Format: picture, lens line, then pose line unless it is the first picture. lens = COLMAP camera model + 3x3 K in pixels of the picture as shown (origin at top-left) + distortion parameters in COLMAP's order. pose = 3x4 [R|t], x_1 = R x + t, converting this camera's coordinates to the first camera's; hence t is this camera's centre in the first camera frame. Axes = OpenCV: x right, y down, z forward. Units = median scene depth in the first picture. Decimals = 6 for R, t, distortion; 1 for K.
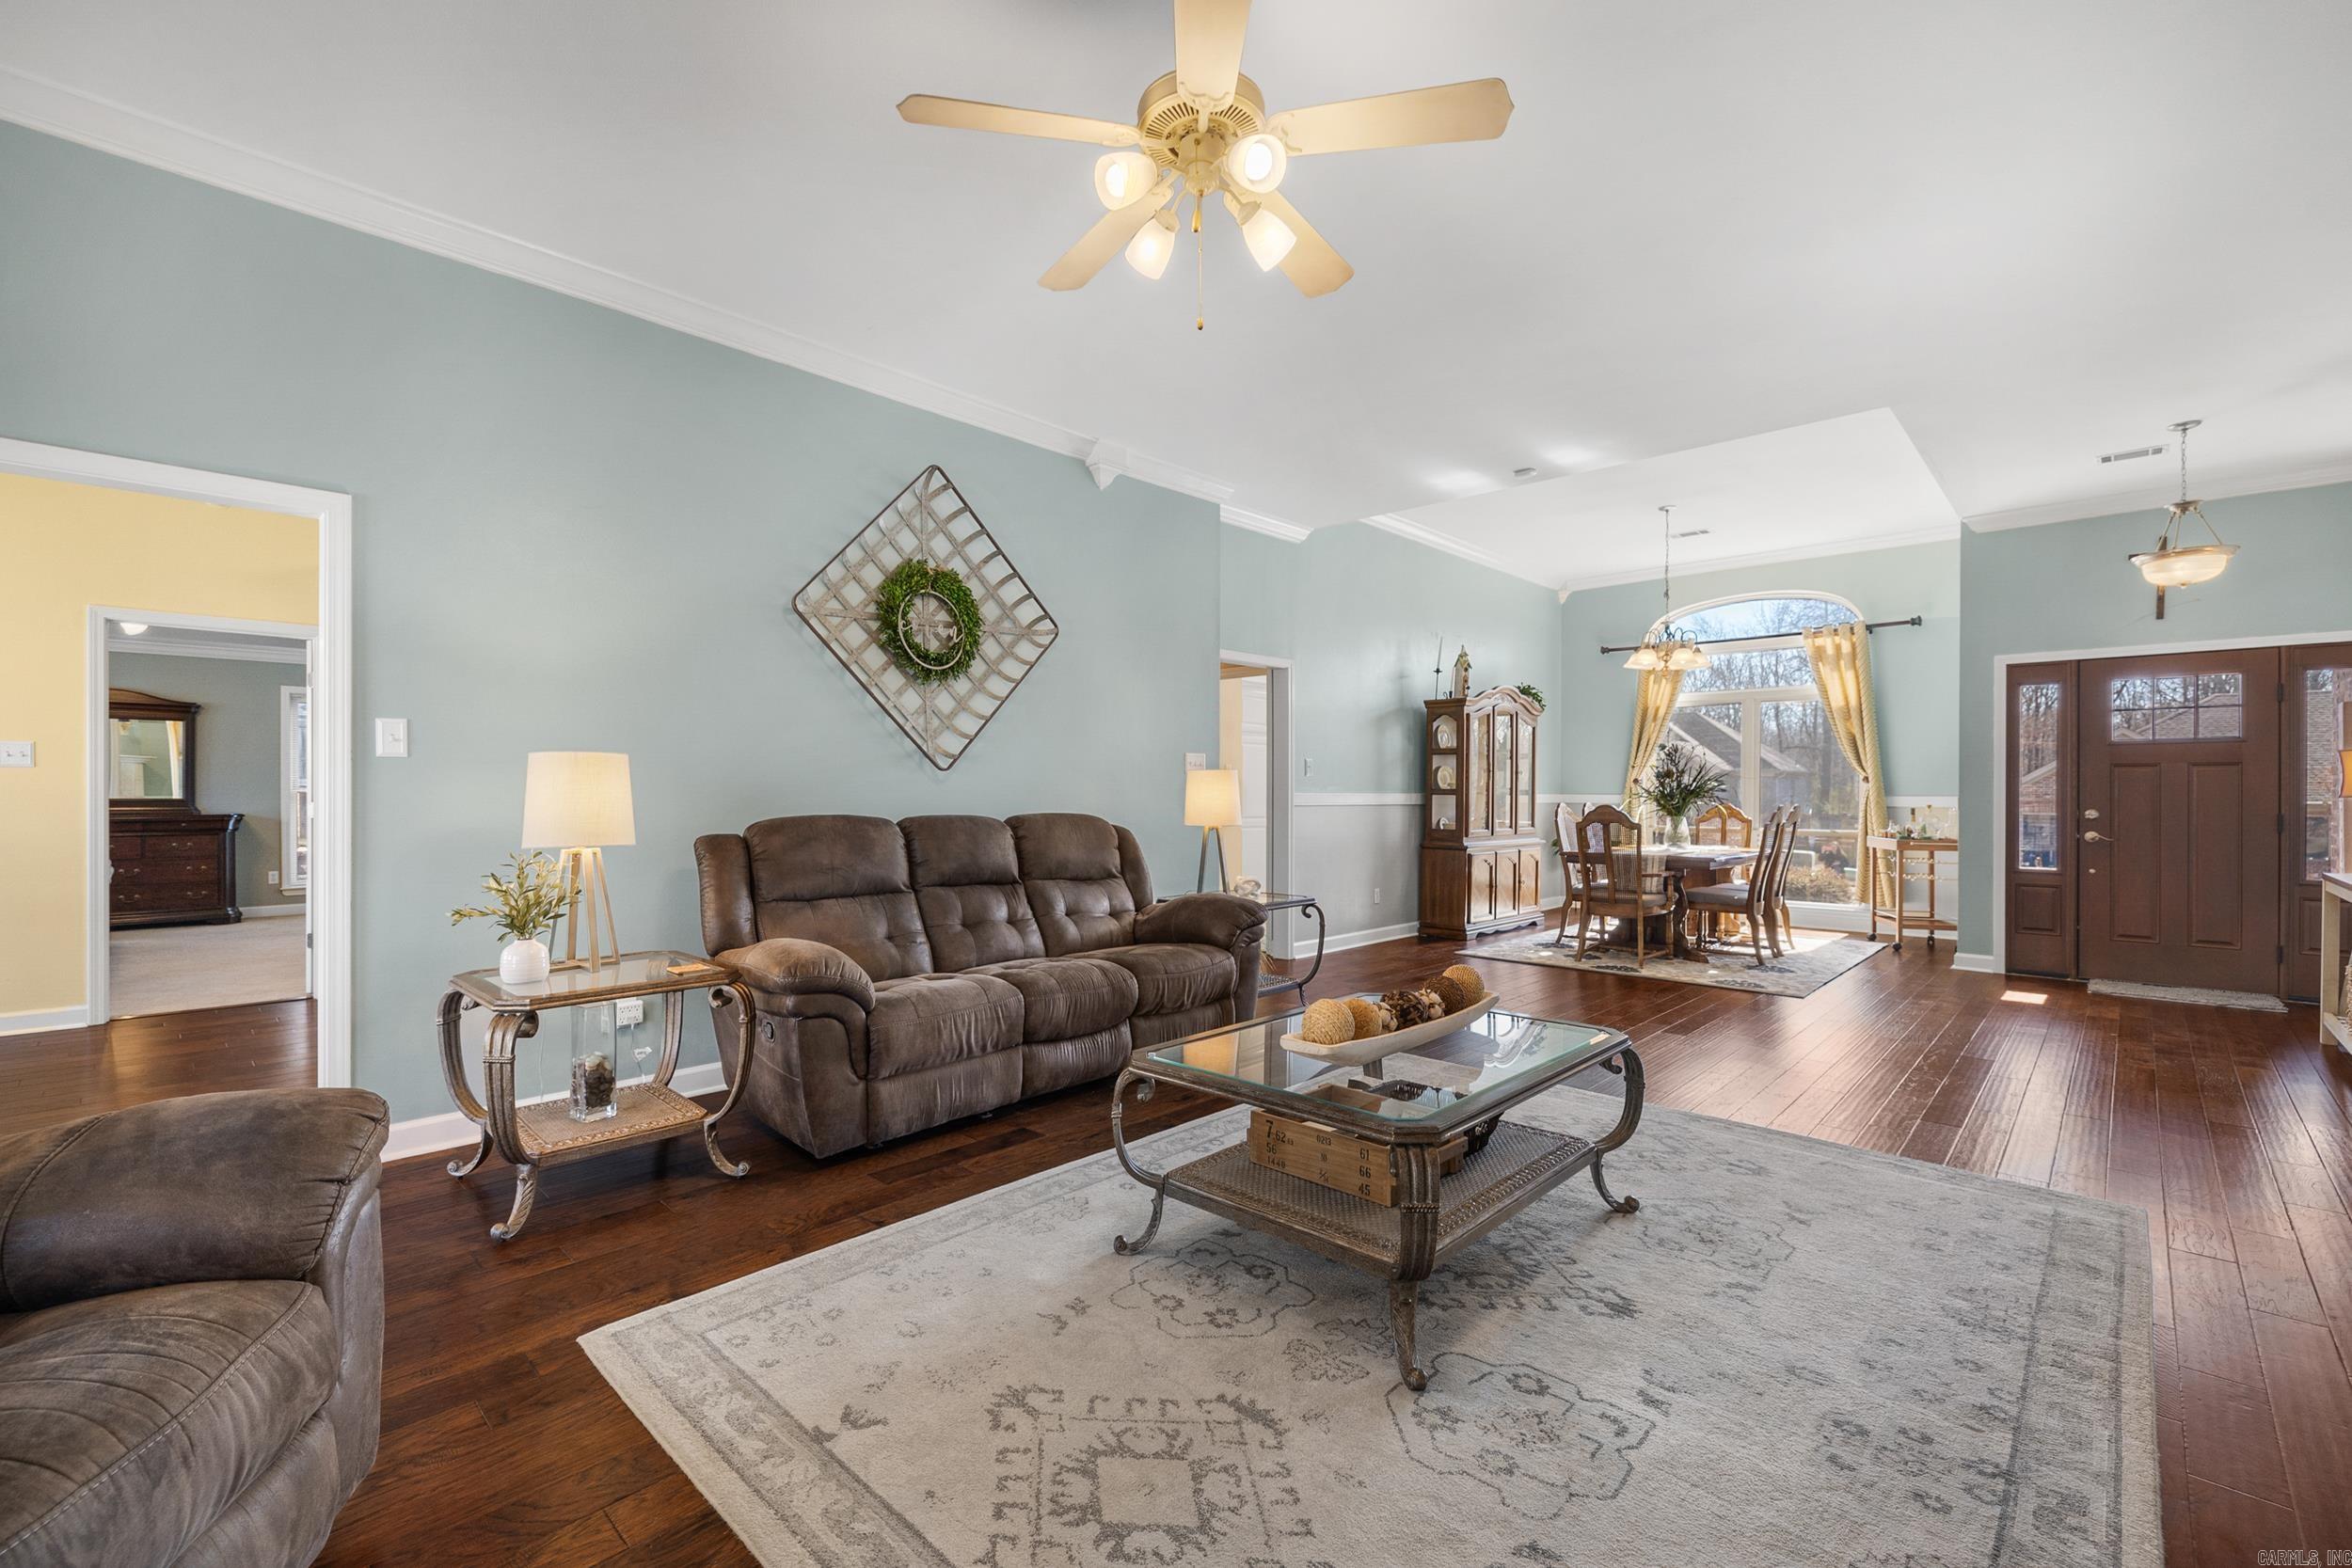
lens RADIAL K [[1002.2, 0, 1173.5], [0, 1002.2, 789.0], [0, 0, 1]] dist [0.002046, 0.000372]
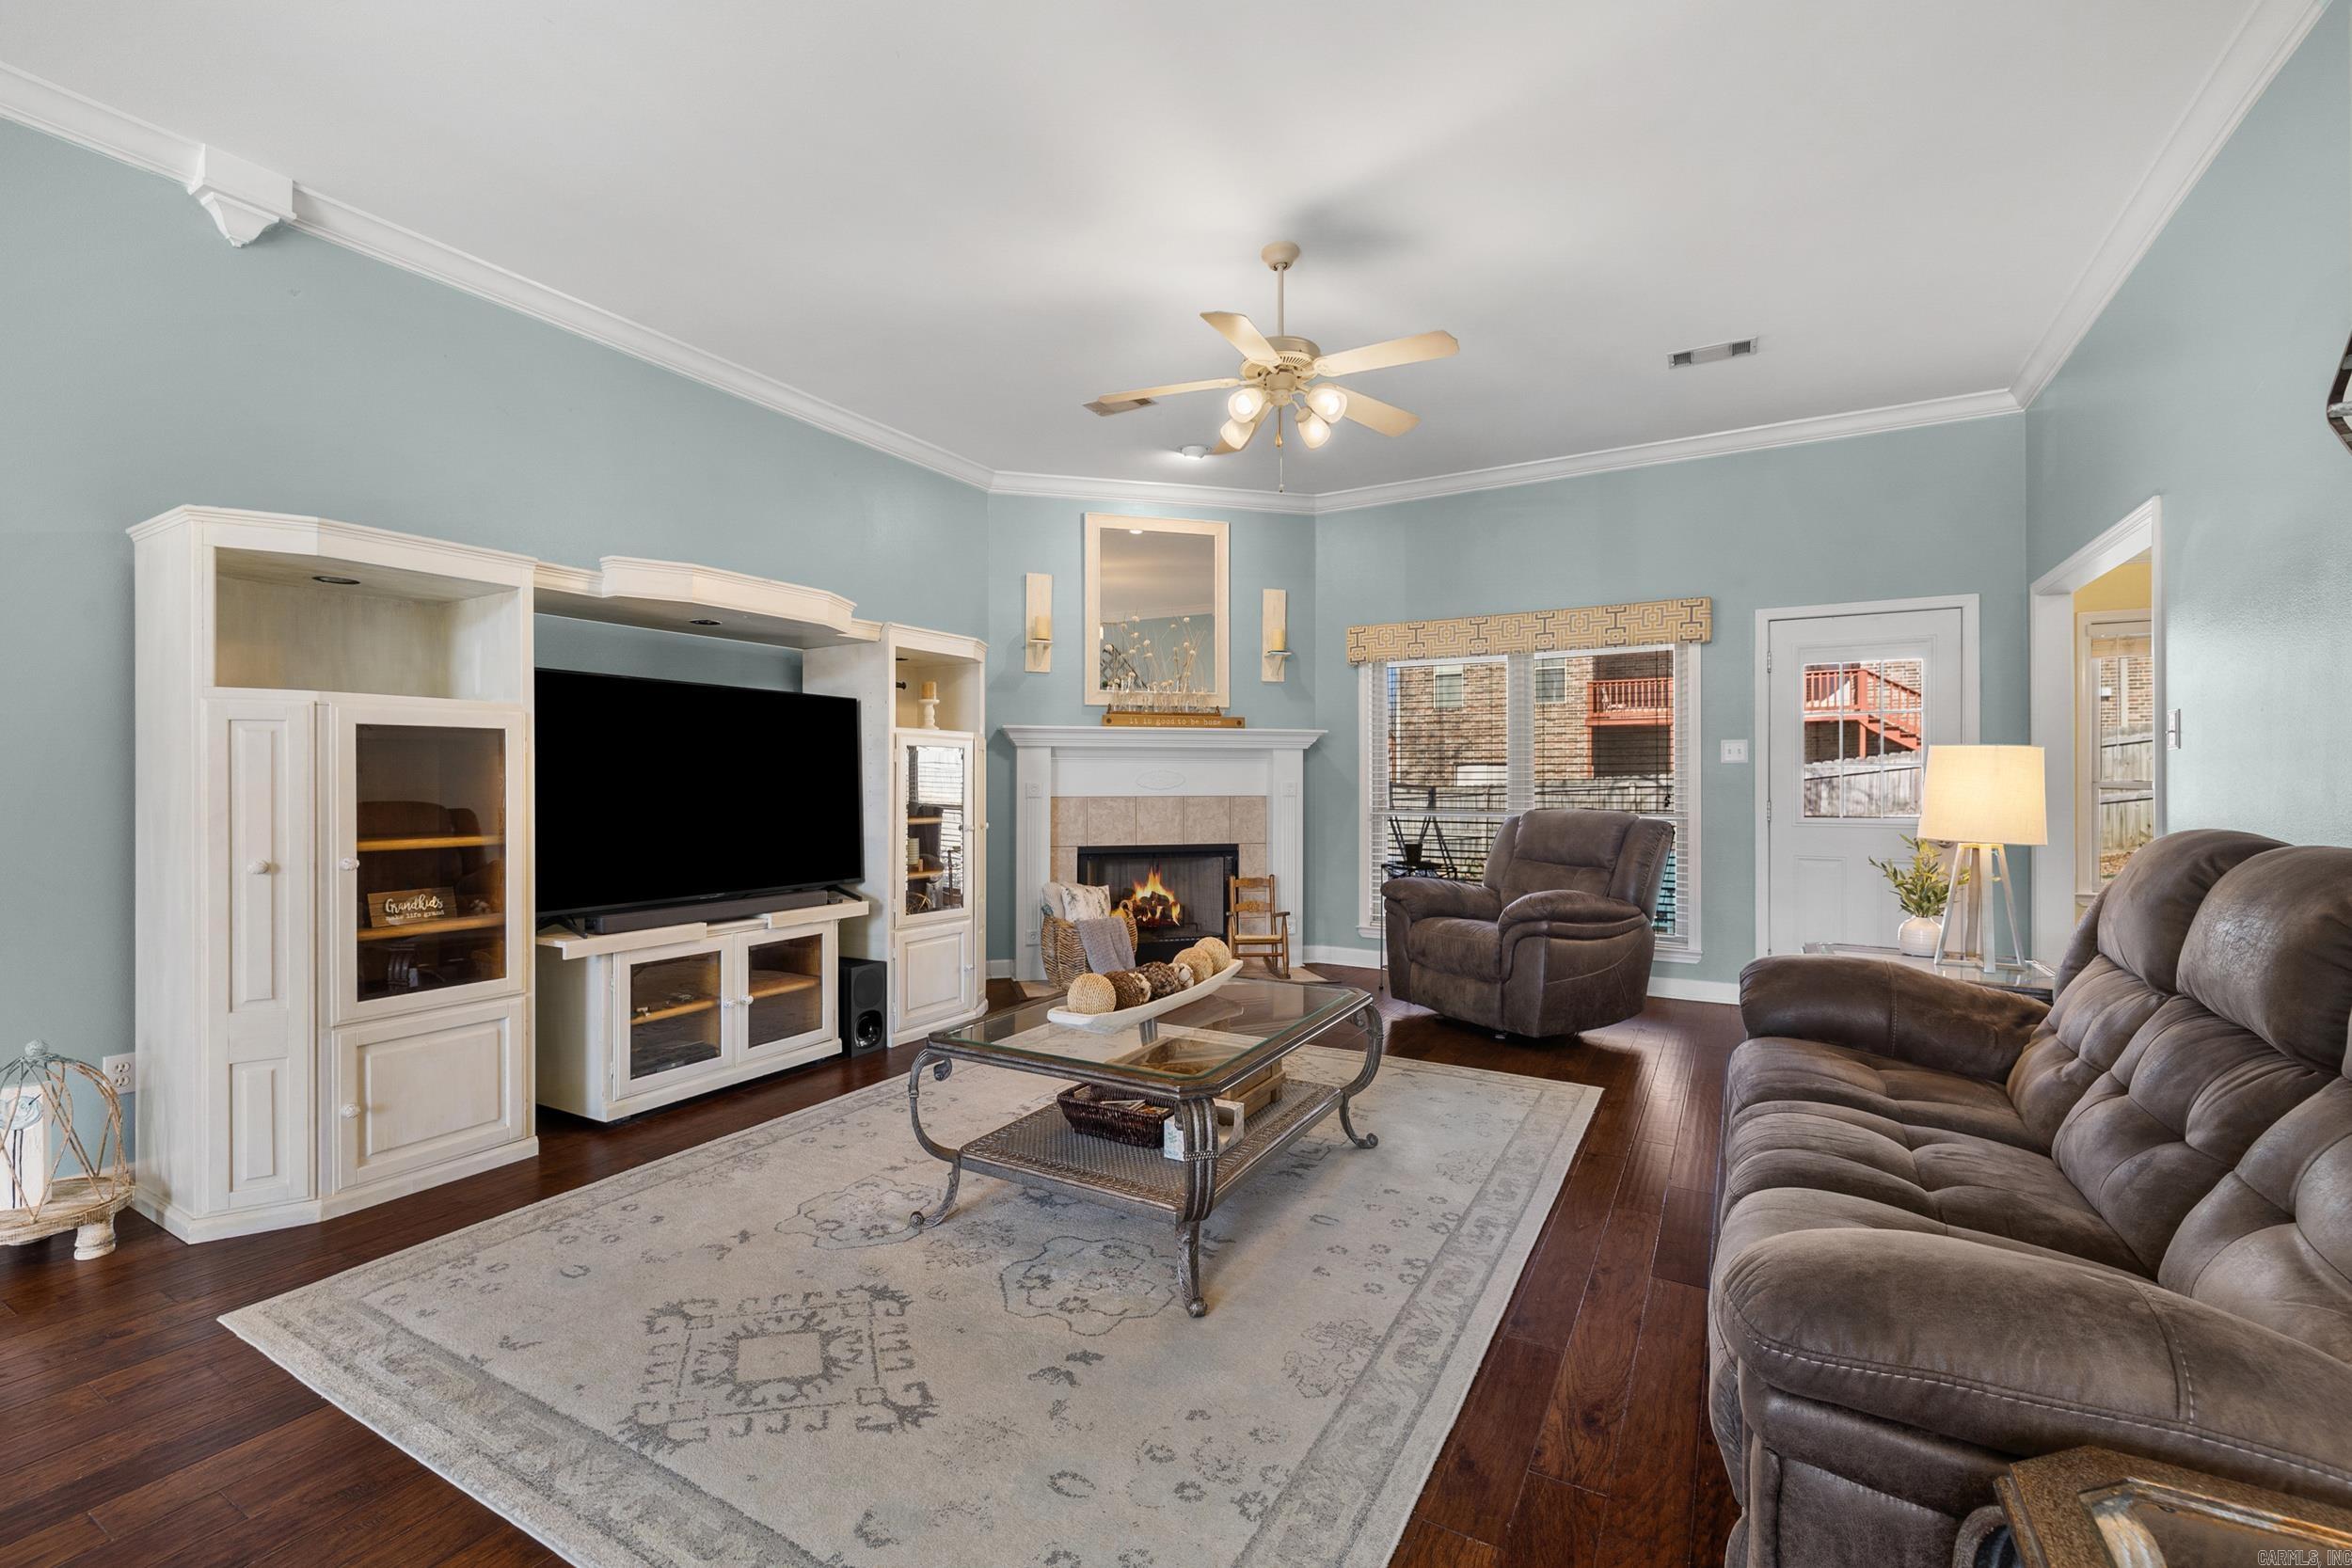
lens RADIAL K [[1004.6, 0, 1168.9], [0, 1004.6, 781.4], [0, 0, 1]] dist [-0.002399, -0.000266]
pose [[-0.972151, -0.003177, -0.234333, 0.197326], [-0.002897, 0.999995, -0.001537, 0.001828], [0.234336, -0.000815, -0.972155, 0.861114]]
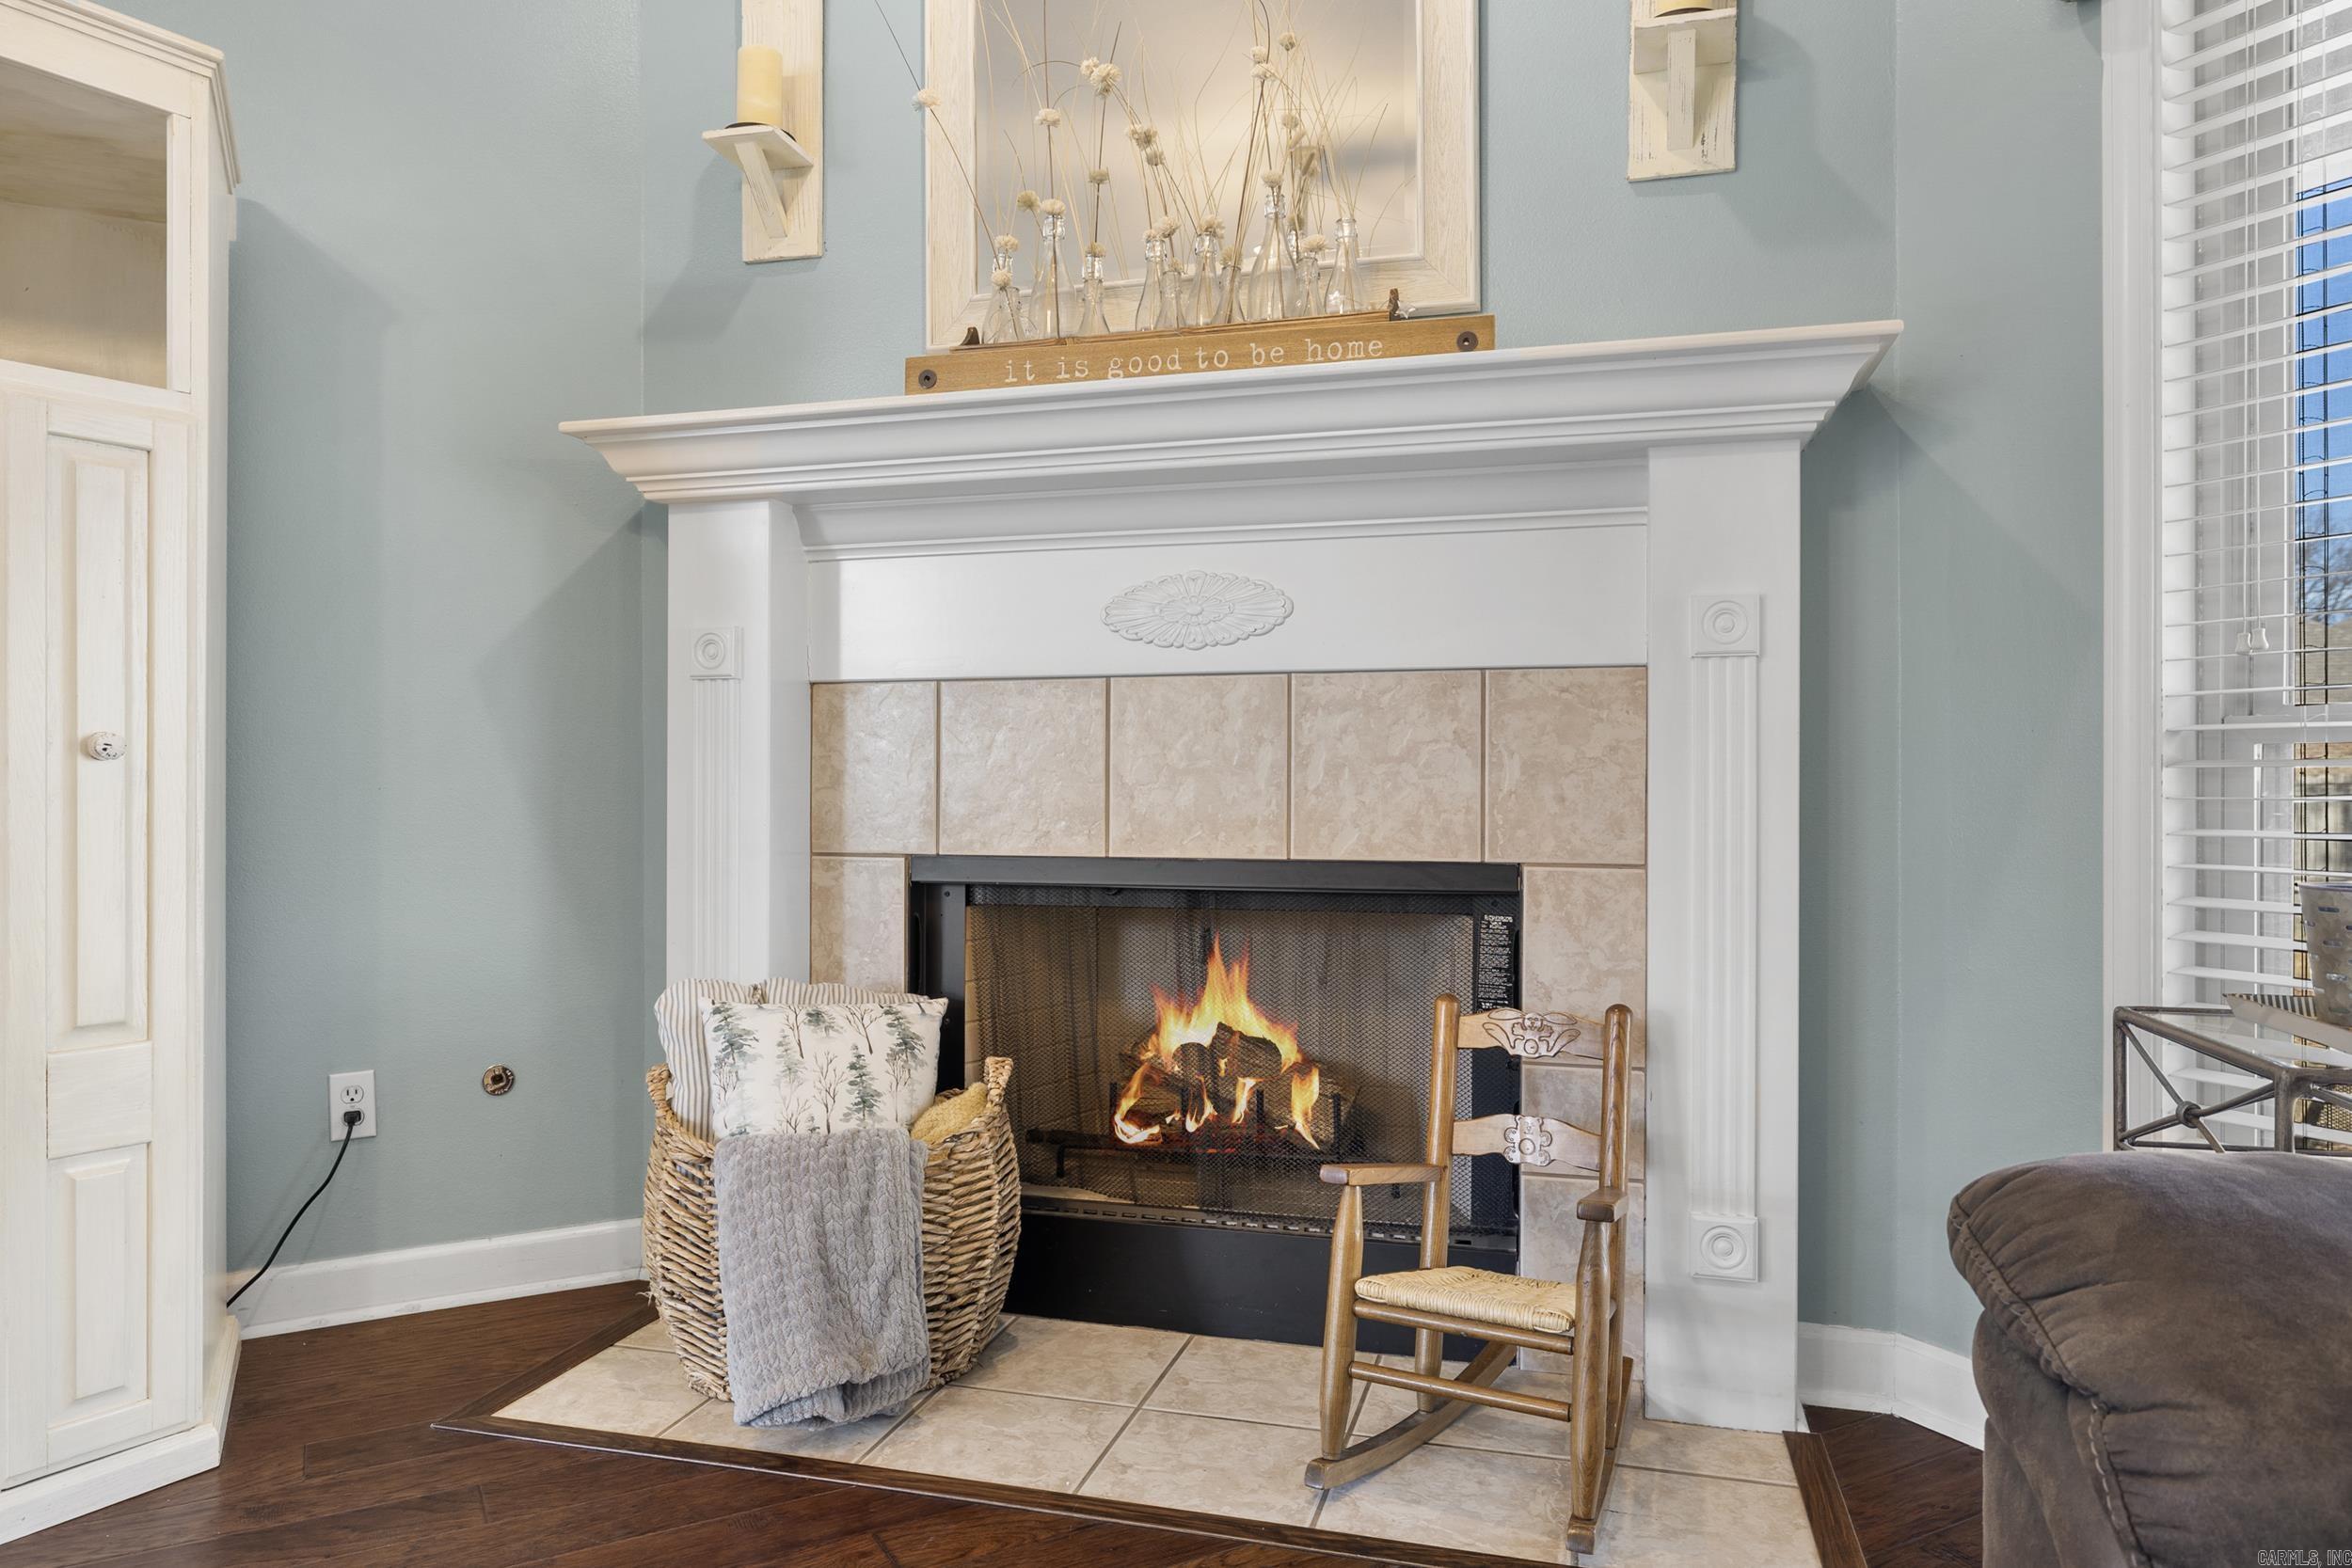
lens RADIAL K [[1531.5, 0, 1171.0], [0, 1531.5, 782.2], [0, 0, 1]] dist [0.003603, -0.020918]
pose [[-0.952329, 0.001334, 0.305071, -0.141574], [0.003442, 0.999974, 0.006369, 0.041158], [-0.305054, 0.007116, -0.952308, 0.277296]]
